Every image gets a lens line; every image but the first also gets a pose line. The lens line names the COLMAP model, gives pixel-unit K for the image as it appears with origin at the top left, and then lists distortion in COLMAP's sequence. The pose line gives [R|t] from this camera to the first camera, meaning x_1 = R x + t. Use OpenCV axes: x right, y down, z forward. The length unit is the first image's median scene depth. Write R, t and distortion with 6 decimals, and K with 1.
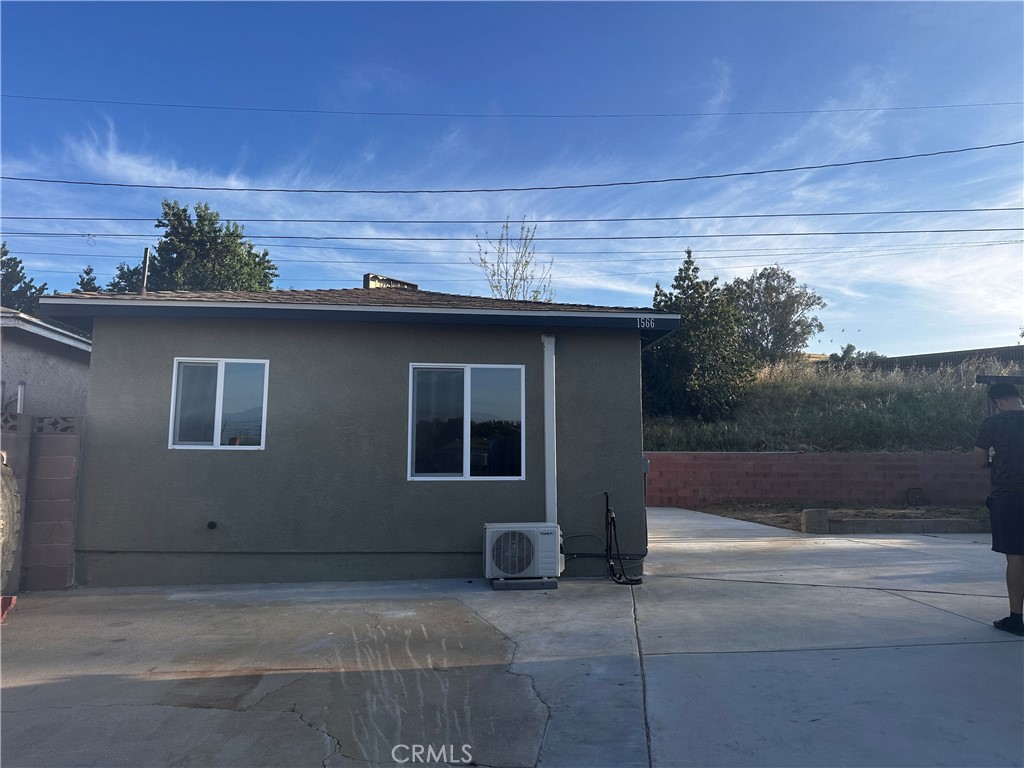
lens RADIAL K [[734.6, 0, 509.4], [0, 734.6, 378.0], [0, 0, 1]] dist [0.021506, -0.034231]
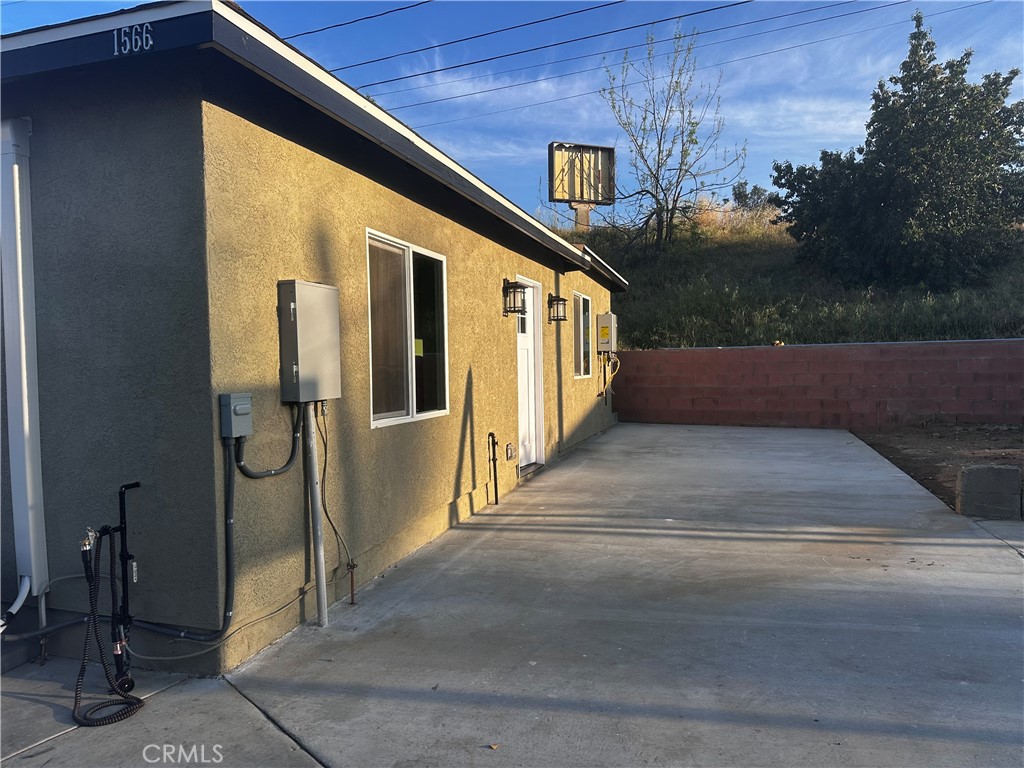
lens RADIAL K [[734.6, 0, 511.4], [0, 734.6, 391.7], [0, 0, 1]] dist [0.021506, -0.034231]
pose [[0.914678, -0.007677, -0.404111, 0.187865], [0.074758, 0.985782, 0.150484, 0.021145], [0.397210, -0.167855, 0.902247, 0.265849]]
